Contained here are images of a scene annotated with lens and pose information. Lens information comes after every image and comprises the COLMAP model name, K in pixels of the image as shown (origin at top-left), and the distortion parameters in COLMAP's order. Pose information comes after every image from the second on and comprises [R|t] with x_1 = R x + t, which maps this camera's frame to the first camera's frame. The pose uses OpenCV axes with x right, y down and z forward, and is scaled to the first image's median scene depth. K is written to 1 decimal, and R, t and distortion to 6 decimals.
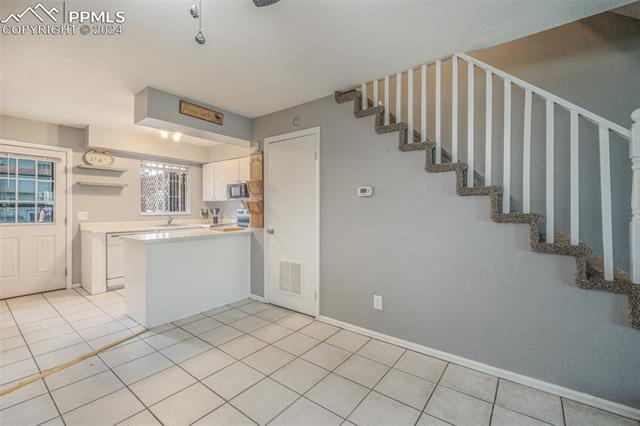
lens RADIAL K [[273.9, 0, 320.0], [0, 273.9, 213.0], [0, 0, 1]] dist [-0.000534, -0.000087]
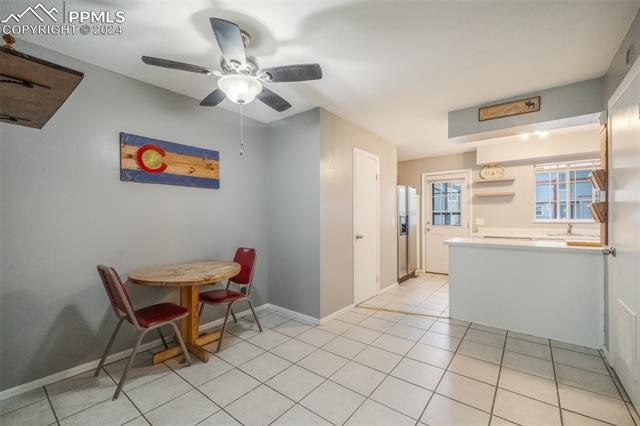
lens RADIAL K [[270.0, 0, 318.8], [0, 270.0, 227.1], [0, 0, 1]] dist [-0.000167, -0.000032]
pose [[-0.010196, 0.039395, -0.999172, 0.368614], [-0.008693, 0.999182, 0.039484, -0.006640], [0.999910, 0.009088, -0.009846, 0.304700]]
